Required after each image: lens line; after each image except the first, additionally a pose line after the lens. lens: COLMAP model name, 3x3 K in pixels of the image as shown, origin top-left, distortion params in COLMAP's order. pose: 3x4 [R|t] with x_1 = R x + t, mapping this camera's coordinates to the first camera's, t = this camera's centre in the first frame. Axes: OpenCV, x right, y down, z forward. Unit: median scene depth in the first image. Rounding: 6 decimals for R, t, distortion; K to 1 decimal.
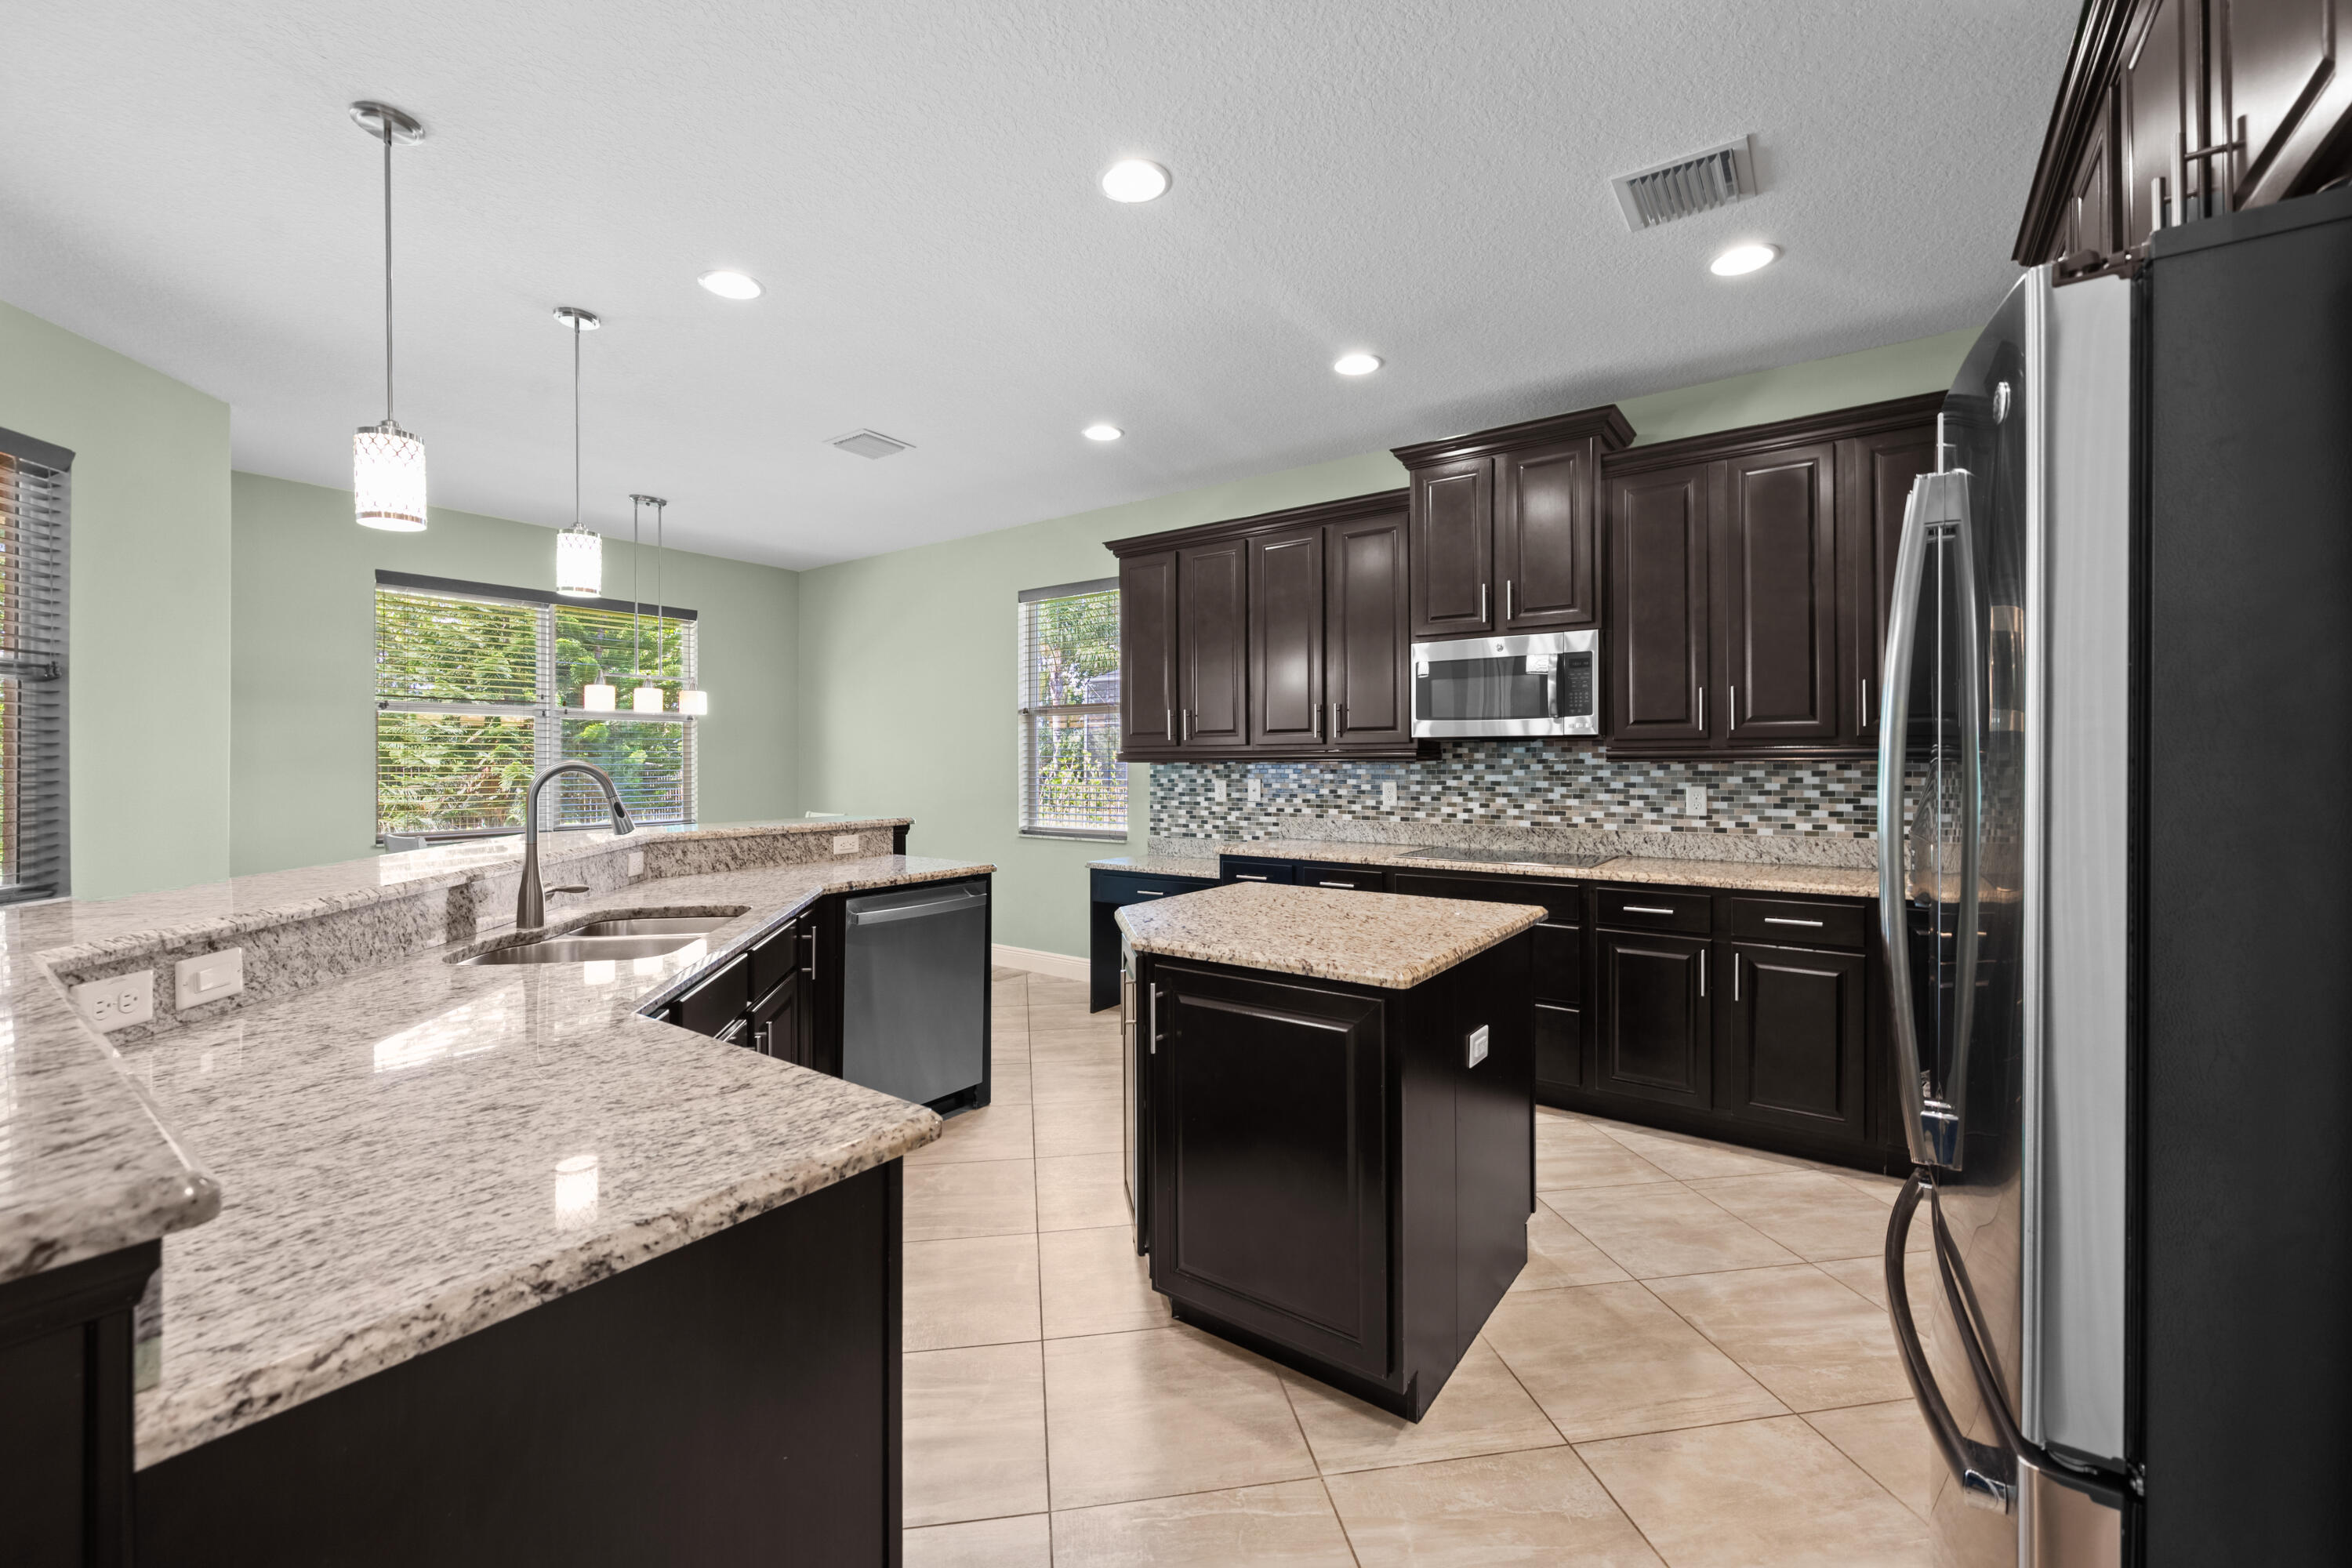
lens RADIAL K [[945.1, 0, 1157.7], [0, 945.1, 756.1], [0, 0, 1]] dist [-0.003120, 0.000438]
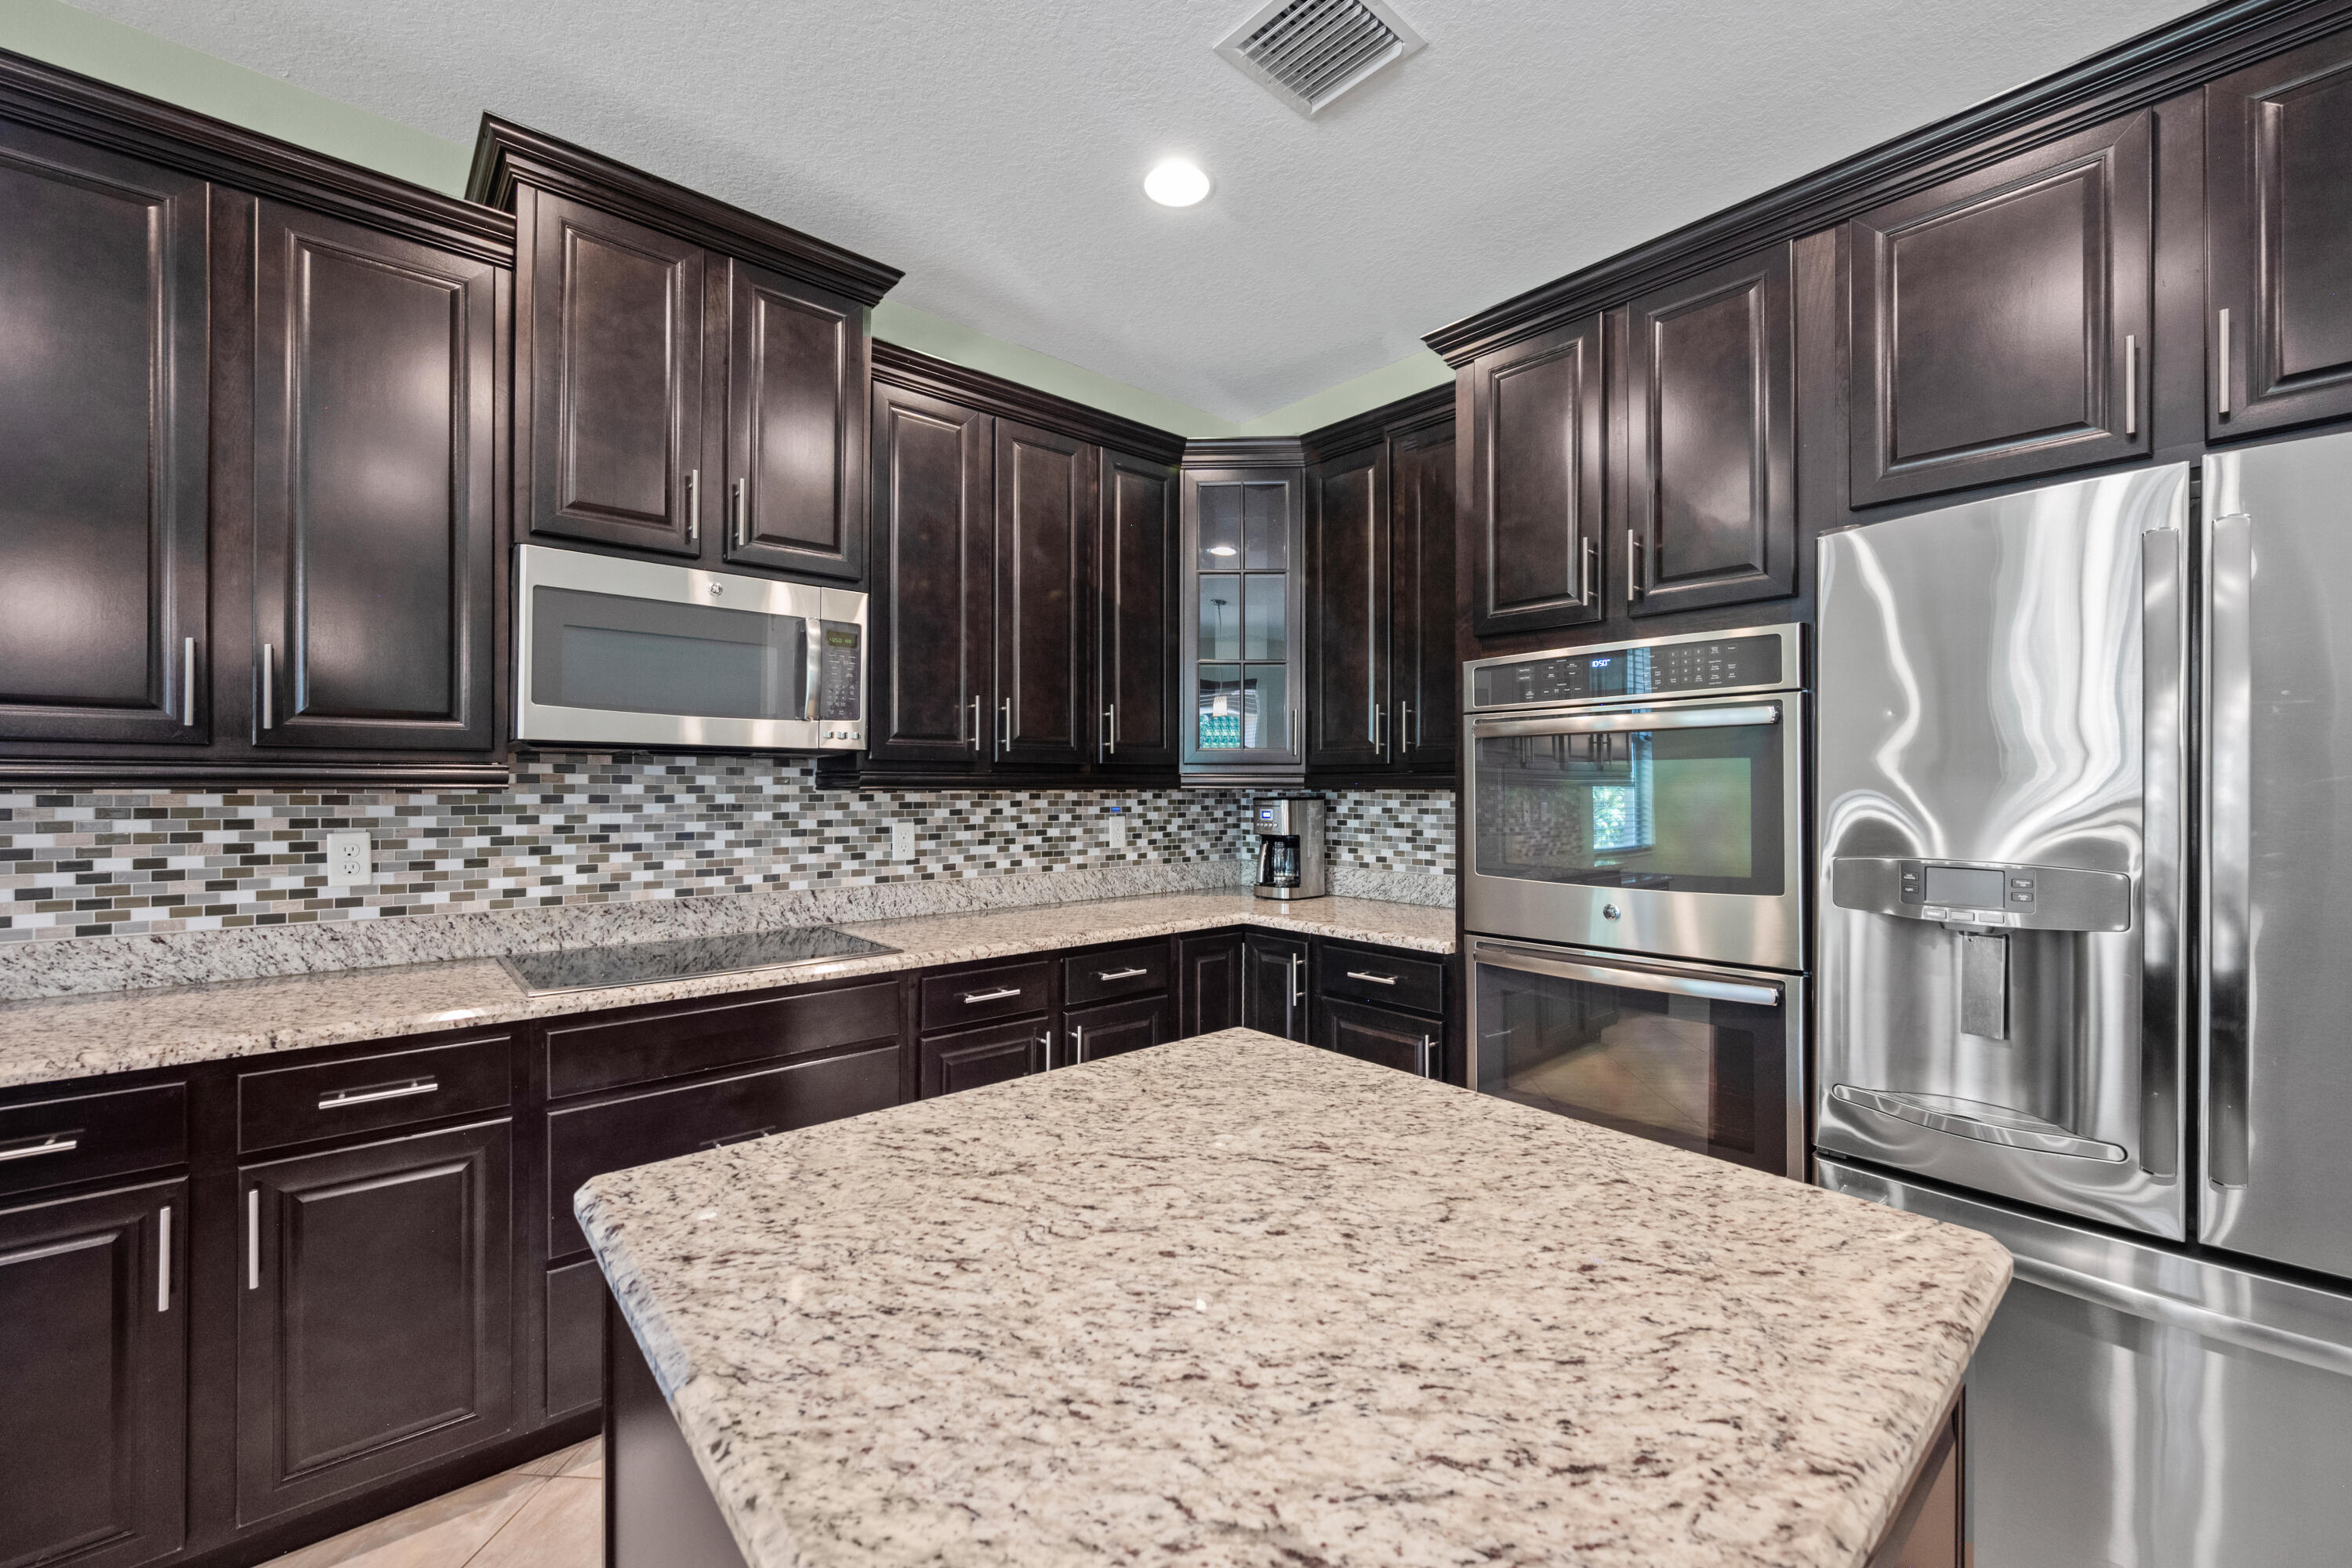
lens RADIAL K [[945.1, 0, 1175.3], [0, 945.1, 782.3], [0, 0, 1]] dist [-0.003120, 0.000438]
pose [[0.215449, 0.009070, 0.976473, -0.124437], [-0.007296, 0.999944, -0.007678, 0.003254], [-0.976488, -0.005470, 0.215504, 0.552239]]
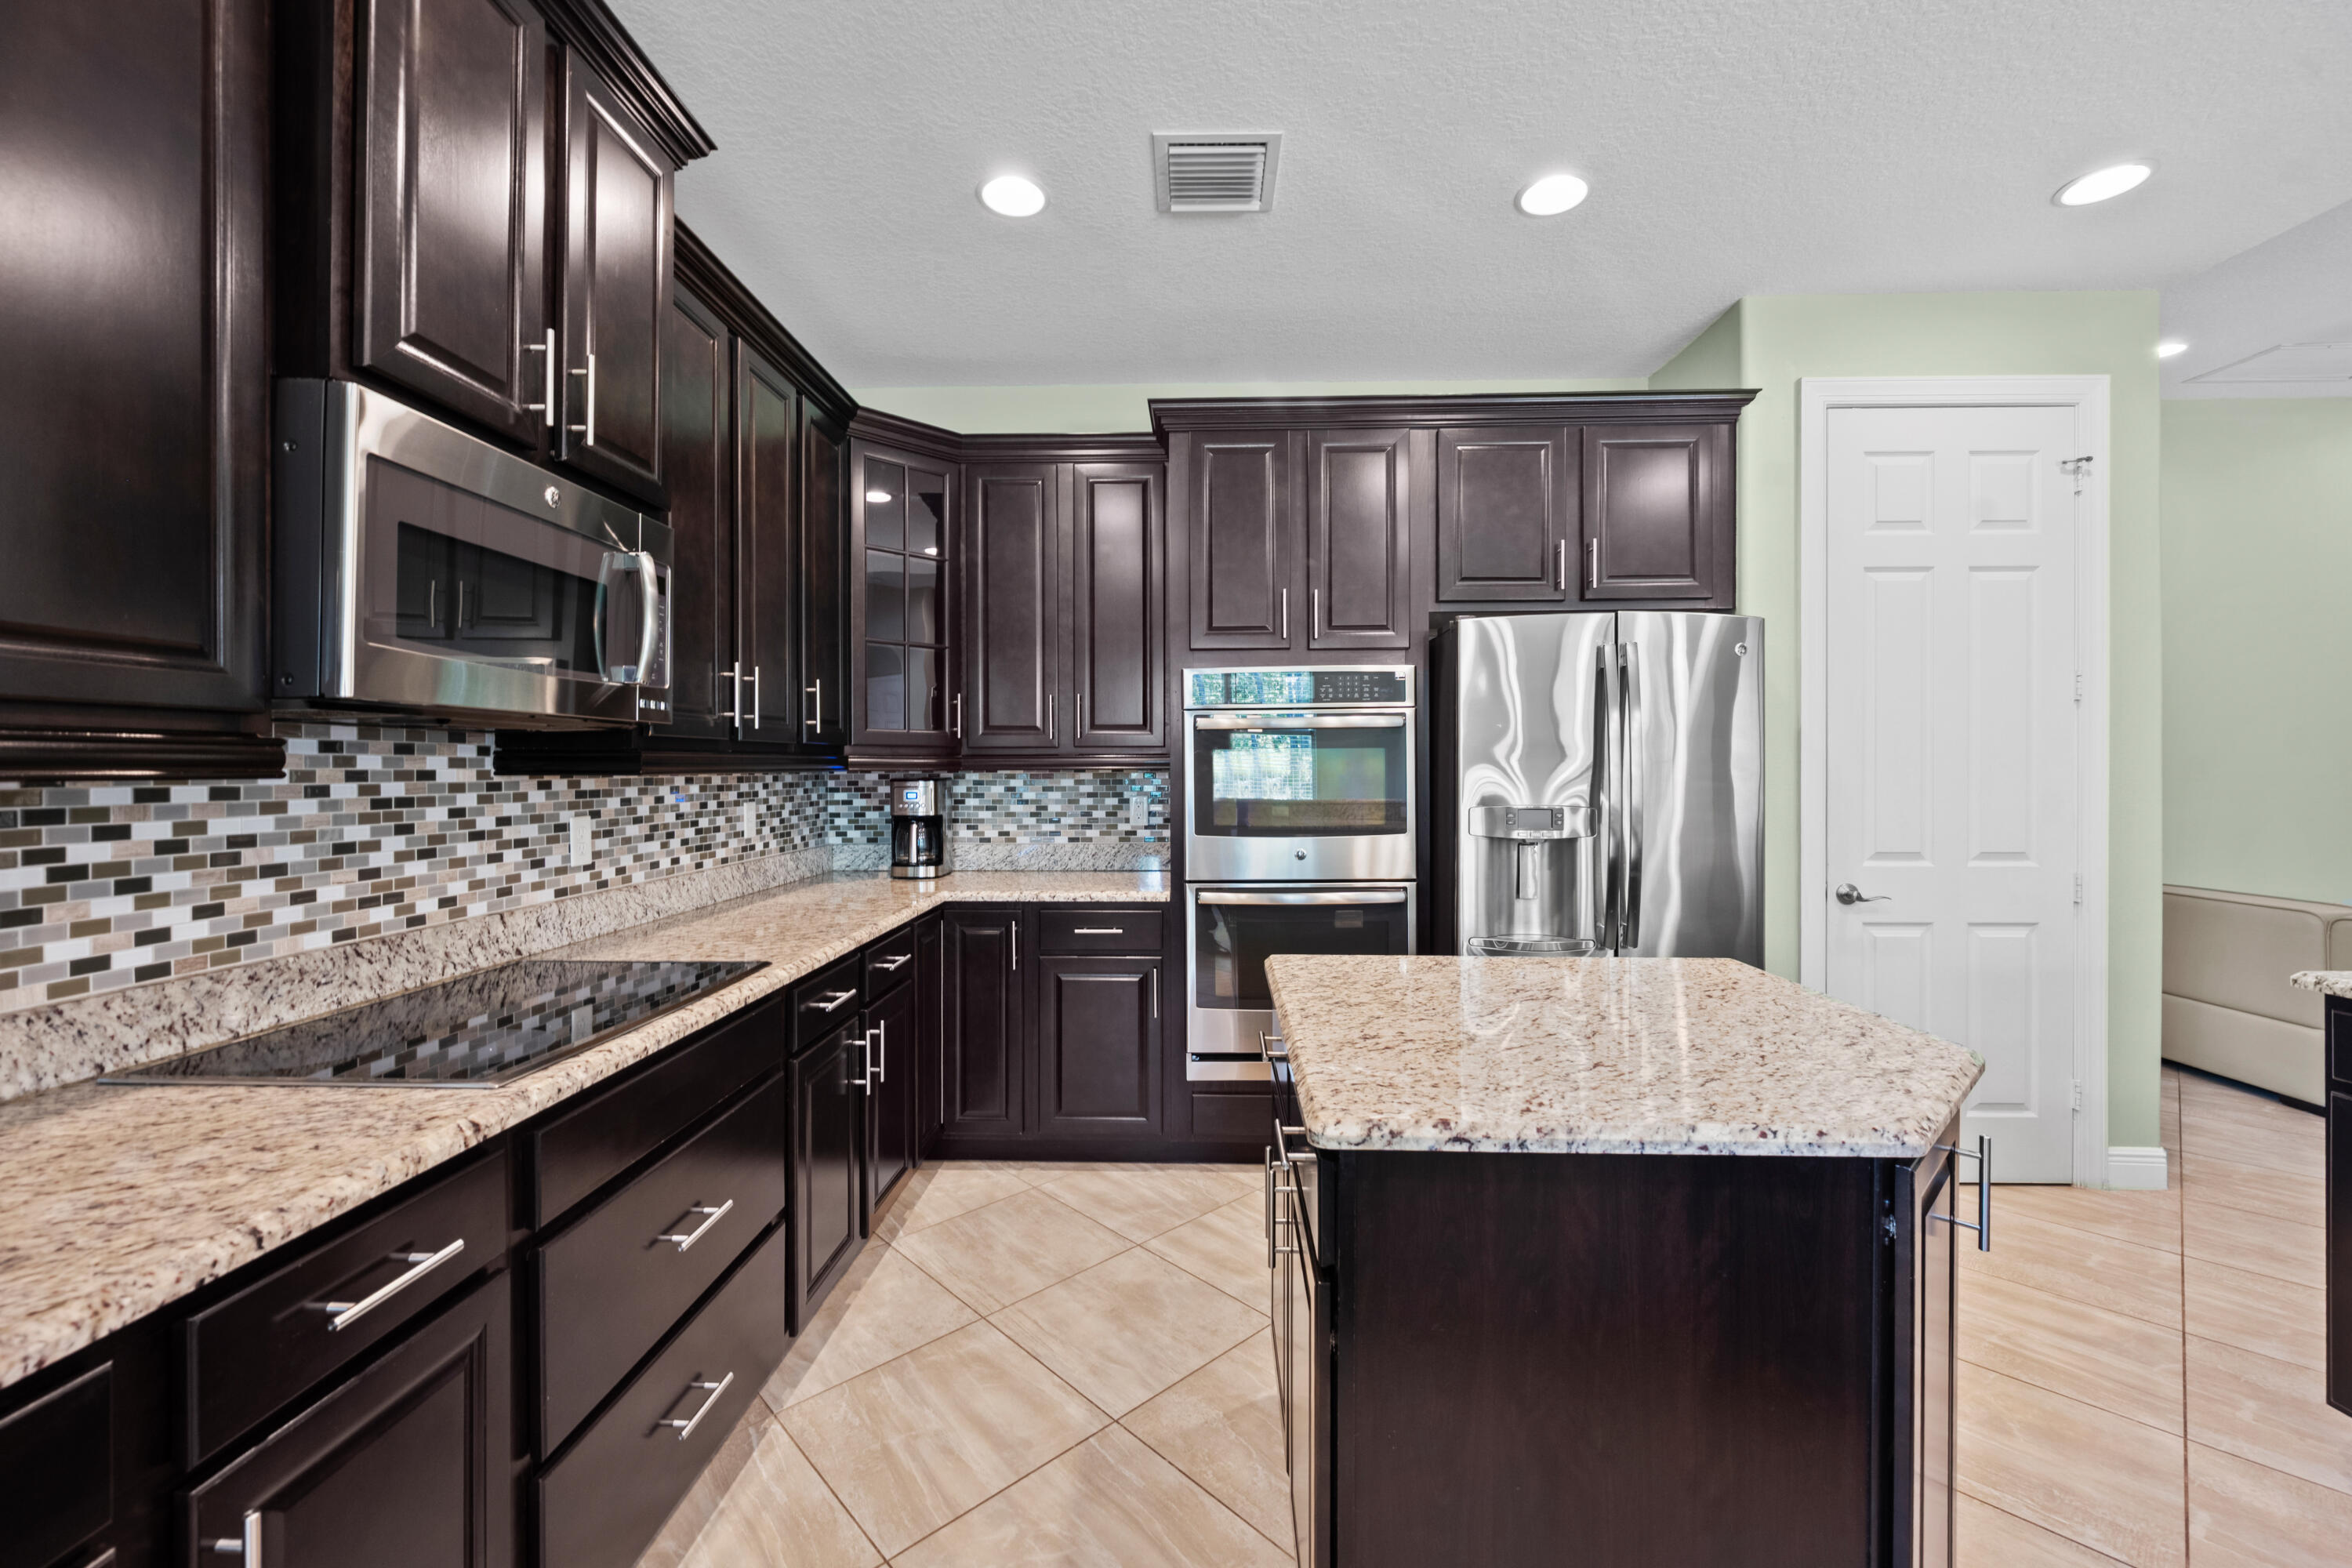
lens RADIAL K [[945.1, 0, 1171.8], [0, 945.1, 768.8], [0, 0, 1]] dist [-0.003120, 0.000438]
pose [[-0.568323, 0.003437, 0.822798, -0.119993], [0.000596, 0.999993, -0.003766, 0.004020], [-0.822805, -0.001650, -0.568321, 0.925939]]
